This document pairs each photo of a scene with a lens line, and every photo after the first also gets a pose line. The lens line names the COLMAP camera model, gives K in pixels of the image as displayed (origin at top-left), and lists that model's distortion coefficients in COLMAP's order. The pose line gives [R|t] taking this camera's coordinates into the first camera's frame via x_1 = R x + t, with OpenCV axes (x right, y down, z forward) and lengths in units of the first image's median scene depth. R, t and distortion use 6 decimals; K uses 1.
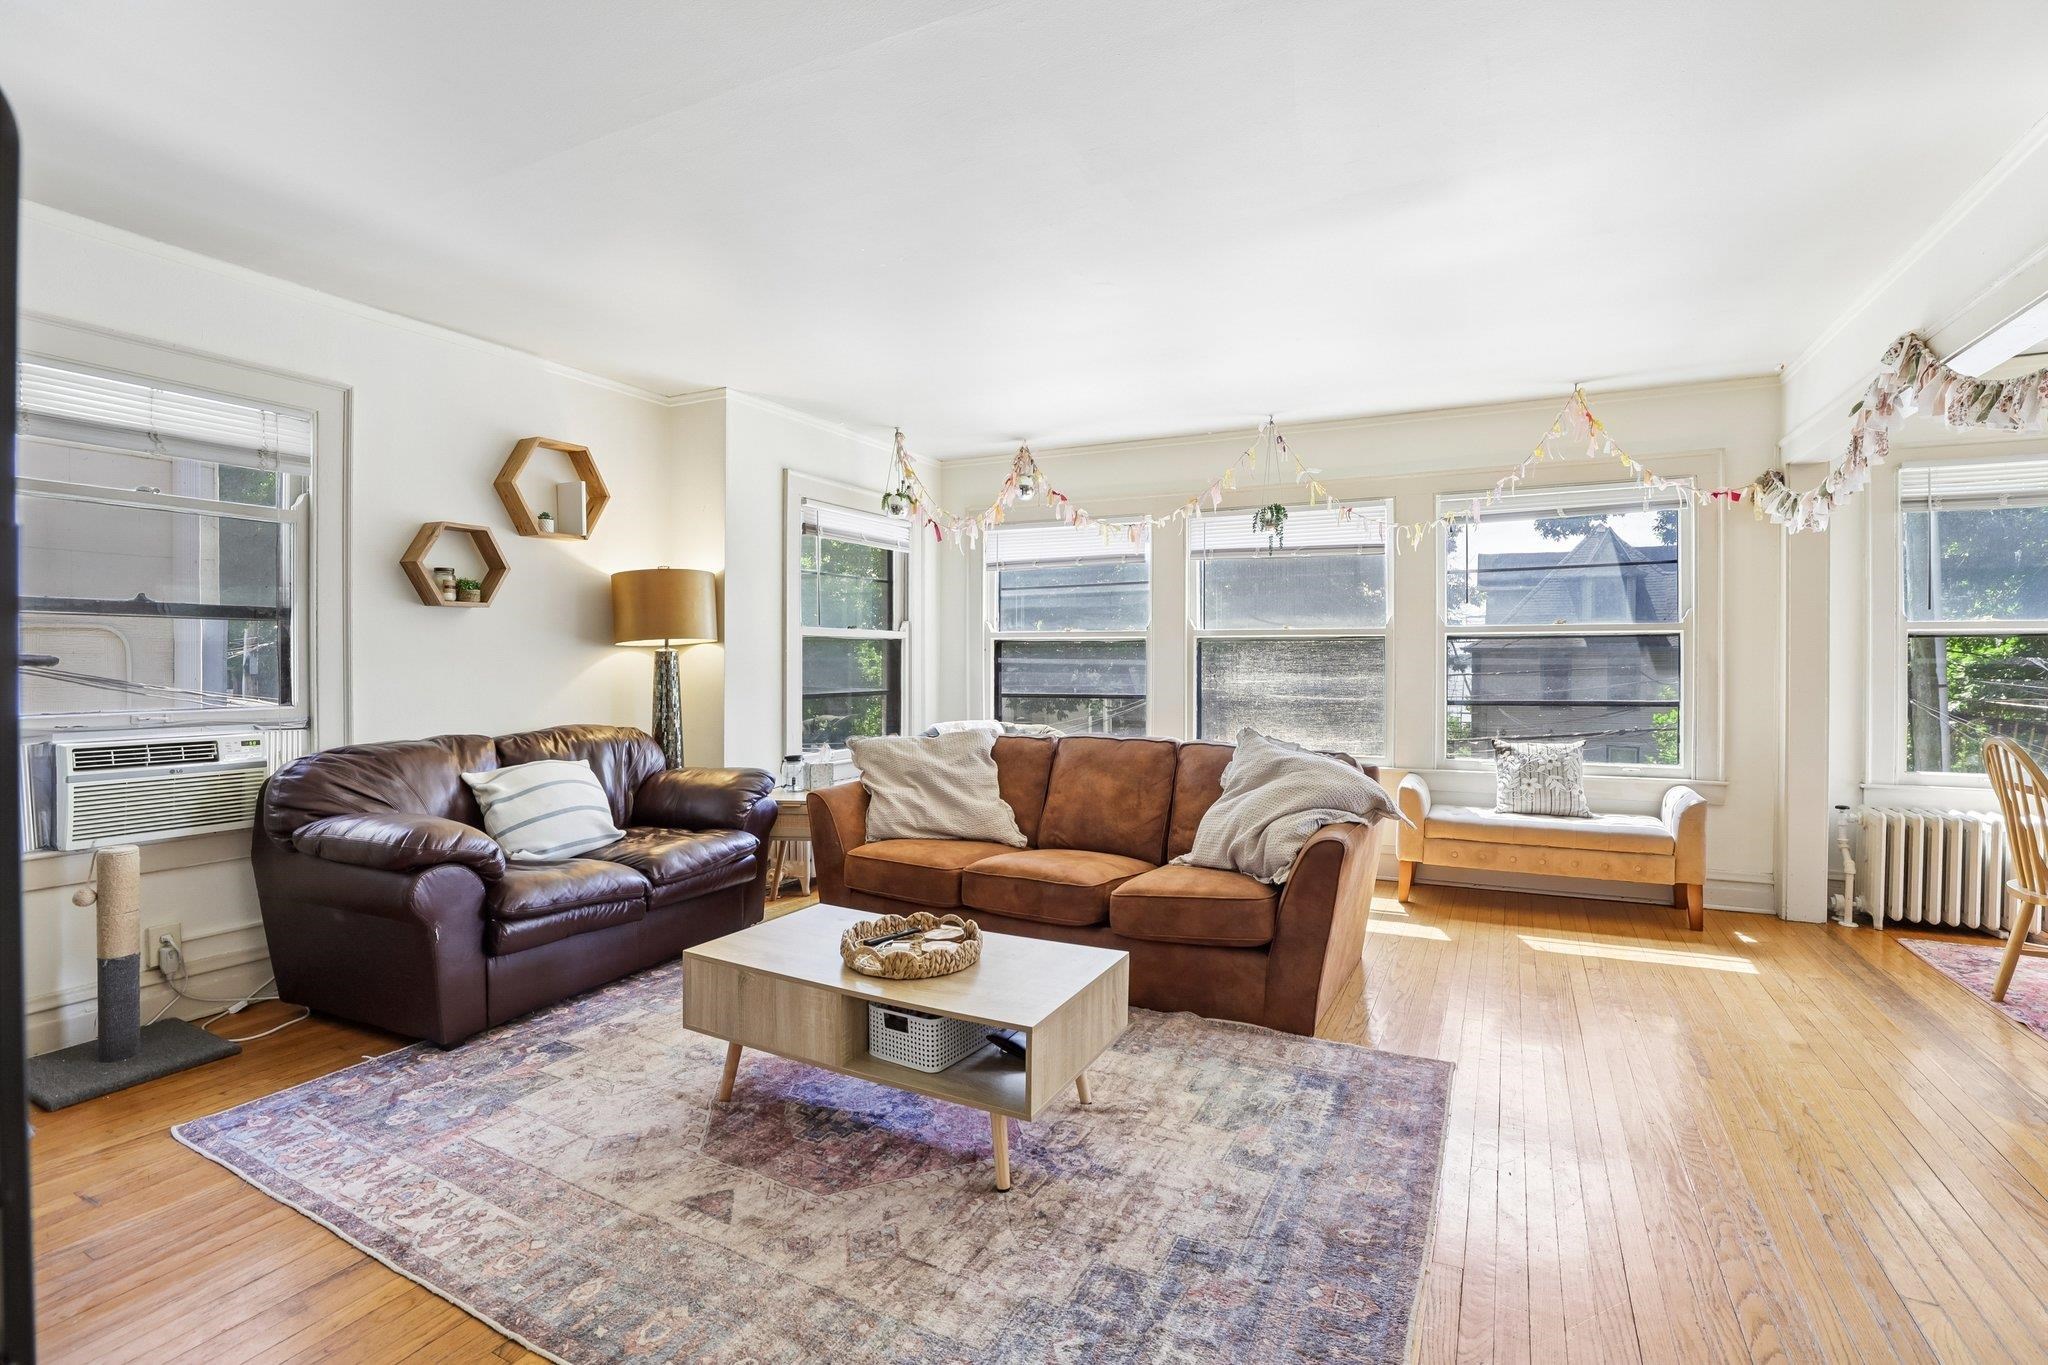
lens RADIAL K [[934.2, 0, 1041.8], [0, 934.2, 665.5], [0, 0, 1]] dist [-0.042756, 0.009865]
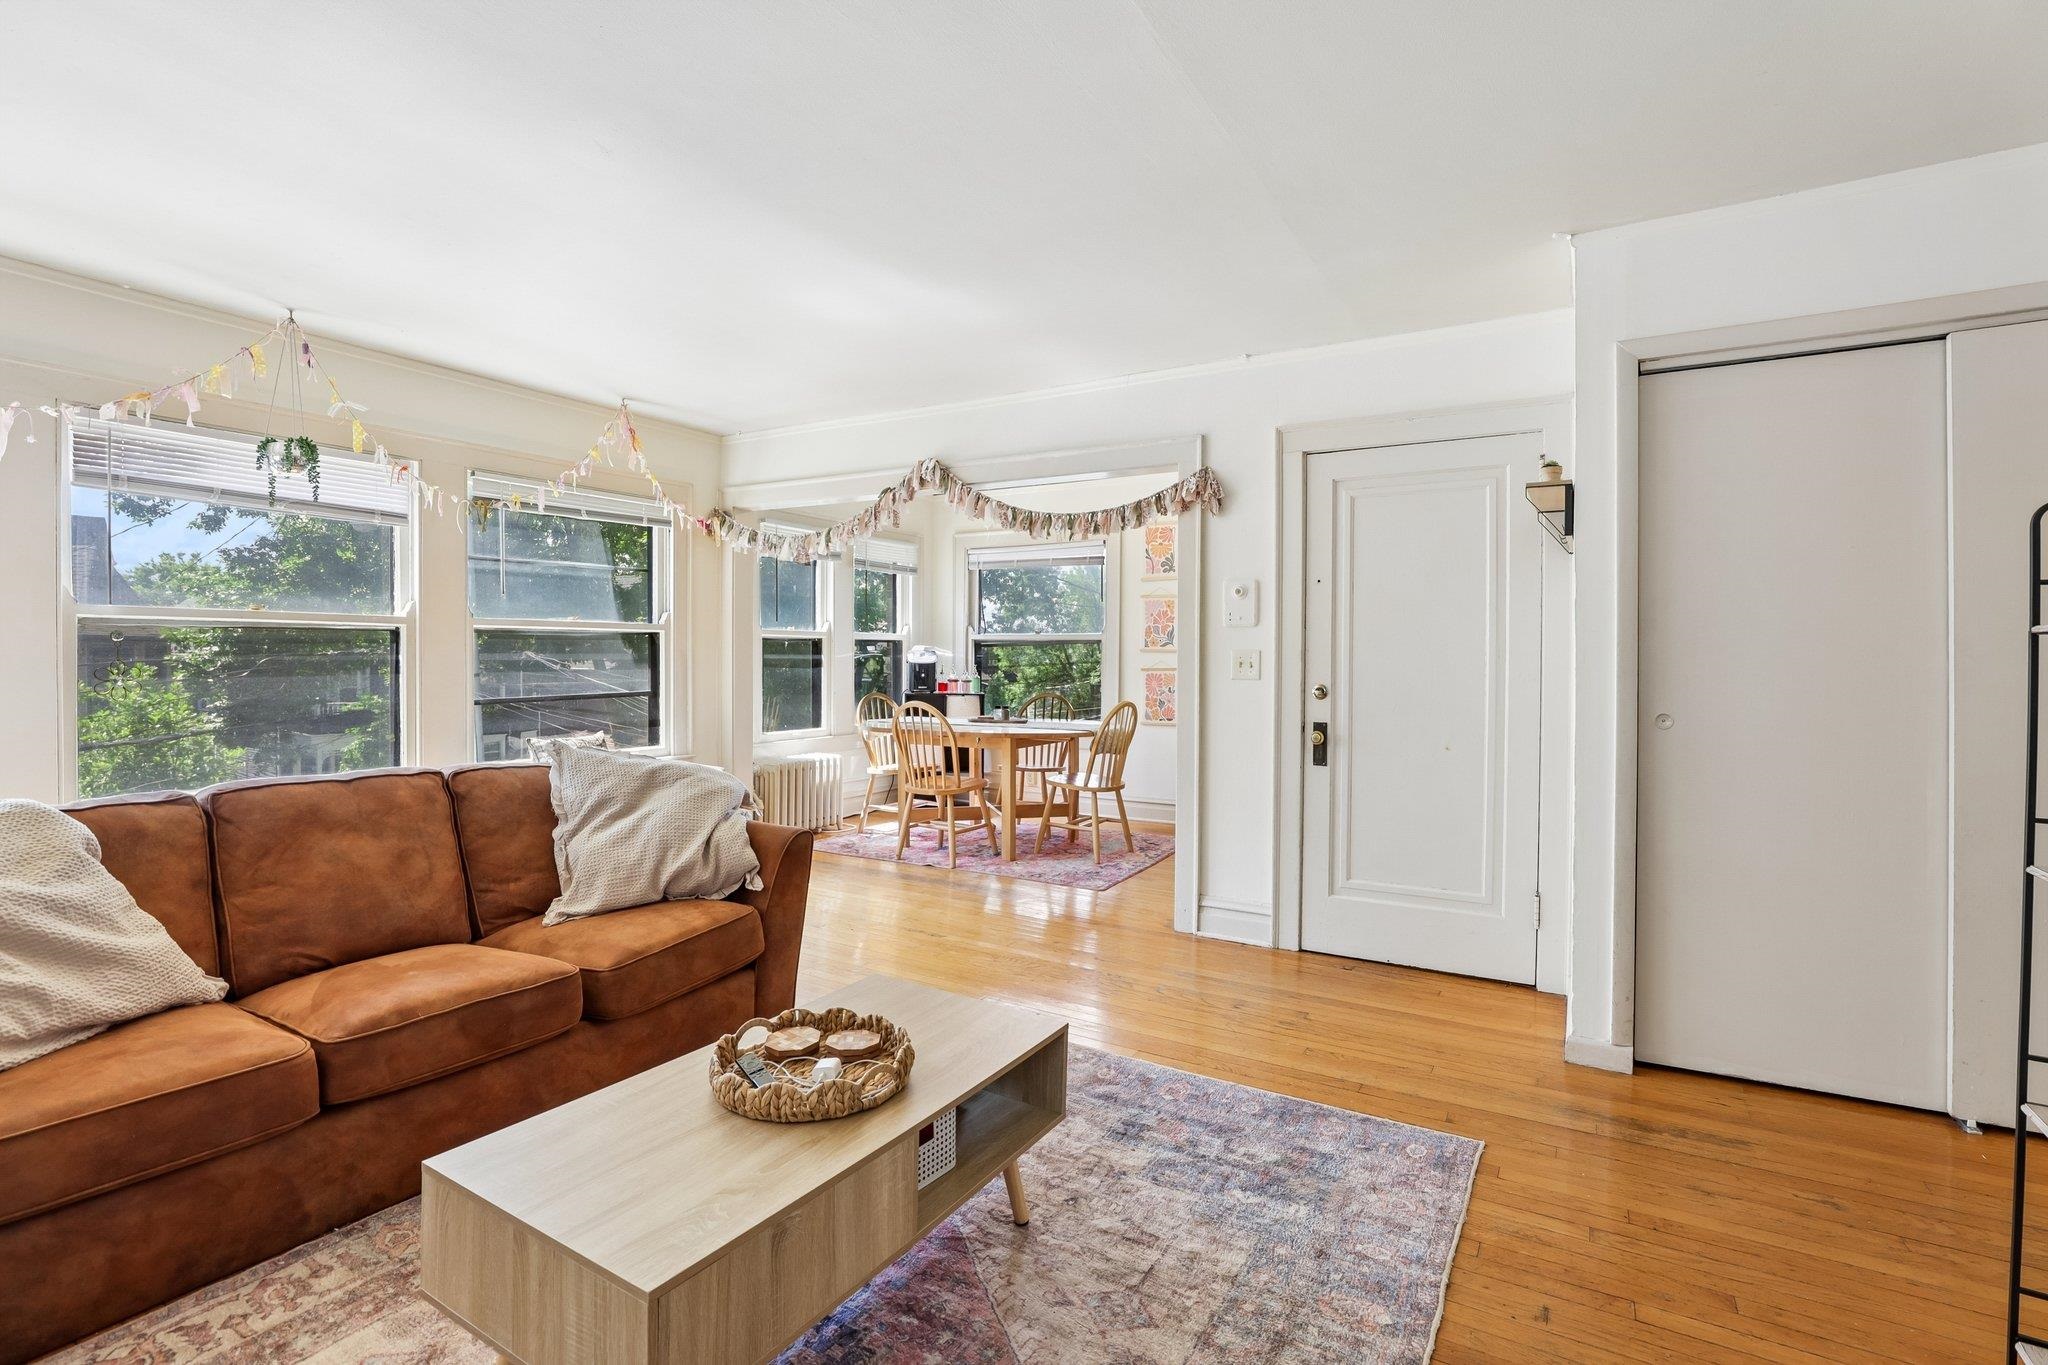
lens RADIAL K [[934.2, 0, 1041.8], [0, 934.2, 665.5], [0, 0, 1]] dist [-0.042756, 0.009865]
pose [[0.072195, -0.011205, 0.997328, -0.522700], [-0.001140, 0.999935, 0.011316, -0.008396], [-0.997390, -0.001954, 0.072177, 0.486999]]
